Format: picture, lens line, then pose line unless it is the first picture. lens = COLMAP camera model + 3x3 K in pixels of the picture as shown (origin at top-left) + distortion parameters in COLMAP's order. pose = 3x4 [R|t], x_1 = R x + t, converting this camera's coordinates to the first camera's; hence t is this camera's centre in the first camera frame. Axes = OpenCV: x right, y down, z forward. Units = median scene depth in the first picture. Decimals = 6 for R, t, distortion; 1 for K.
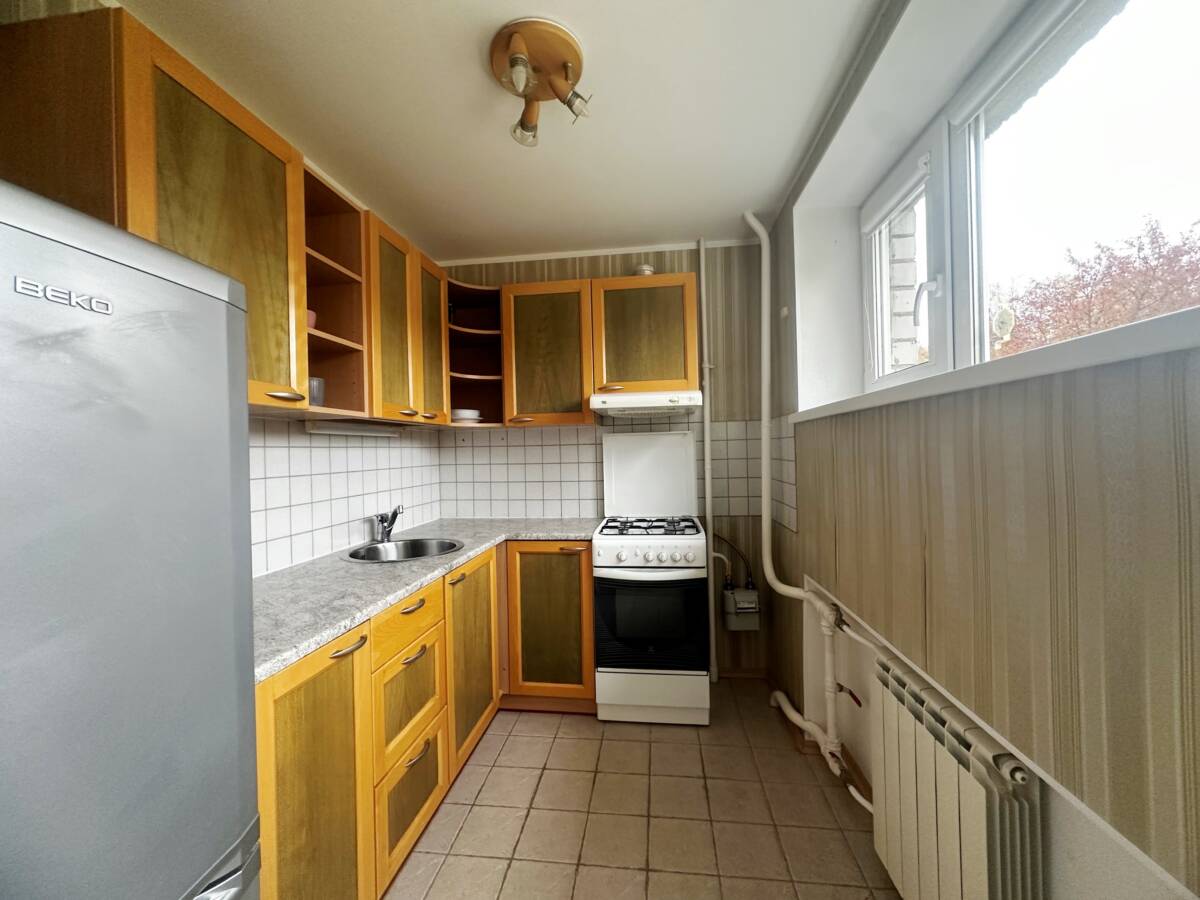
lens RADIAL K [[477.7, 0, 600.0], [0, 477.7, 450.0], [0, 0, 1]] dist [-0.001627, -0.000203]
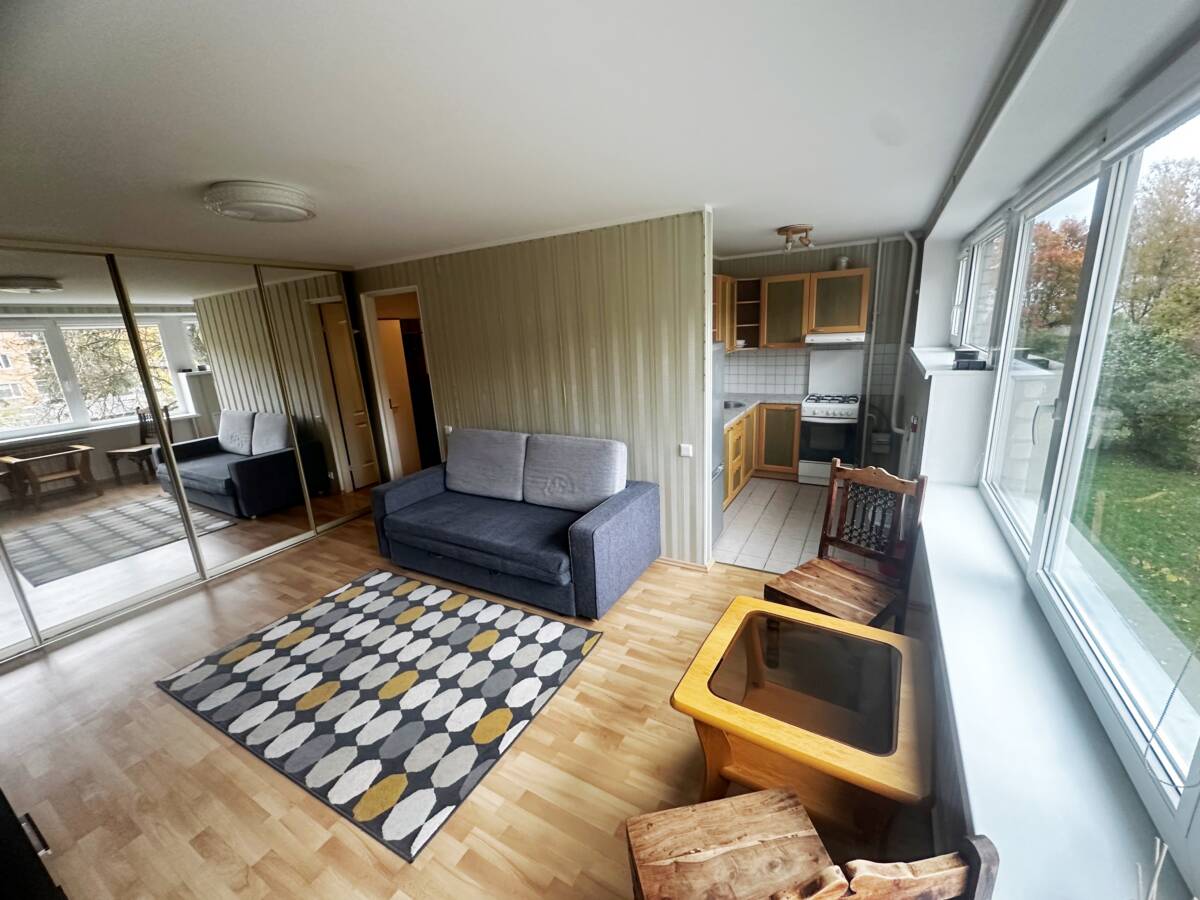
lens RADIAL K [[477.7, 0, 600.0], [0, 477.7, 450.0], [0, 0, 1]] dist [-0.001627, -0.000203]
pose [[0.922368, 0.068489, -0.380192, -0.020541], [0.035790, 0.964775, 0.260629, -0.199573], [0.384650, -0.254003, 0.887427, -1.260958]]
